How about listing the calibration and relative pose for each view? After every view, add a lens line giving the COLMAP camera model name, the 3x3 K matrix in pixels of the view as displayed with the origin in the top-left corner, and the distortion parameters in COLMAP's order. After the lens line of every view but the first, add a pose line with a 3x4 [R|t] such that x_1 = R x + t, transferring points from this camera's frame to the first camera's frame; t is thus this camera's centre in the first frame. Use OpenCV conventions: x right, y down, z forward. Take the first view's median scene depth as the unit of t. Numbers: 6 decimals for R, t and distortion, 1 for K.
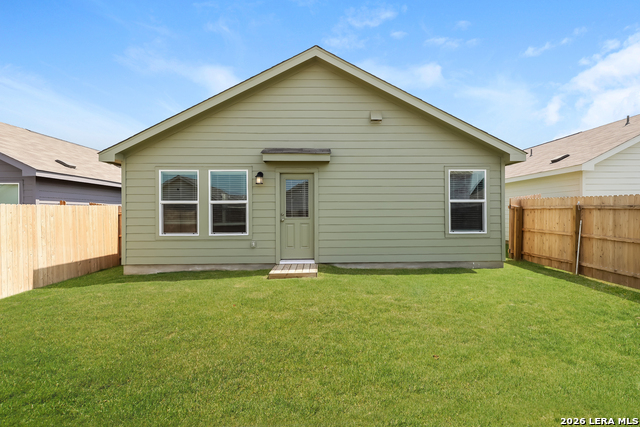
lens RADIAL K [[291.6, 0, 319.4], [0, 291.6, 212.9], [0, 0, 1]] dist [0.002671, -0.000056]
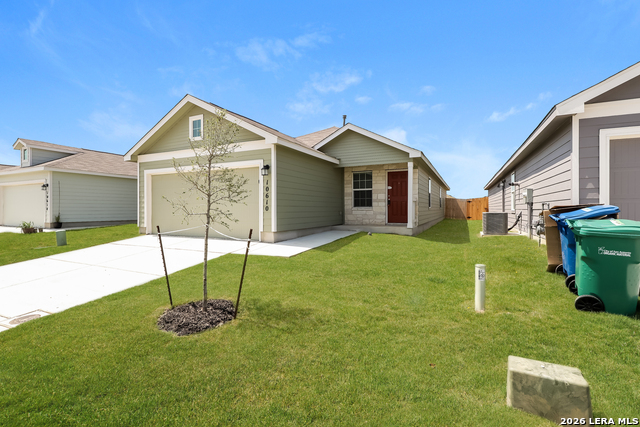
lens RADIAL K [[291.6, 0, 320.9], [0, 291.6, 212.0], [0, 0, 1]] dist [0.002671, -0.000056]
pose [[0.999999, -0.001263, -0.000355, 0.125439], [0.001263, 0.999999, -0.000026, -0.225947], [0.000355, 0.000026, 1.000000, 0.001098]]
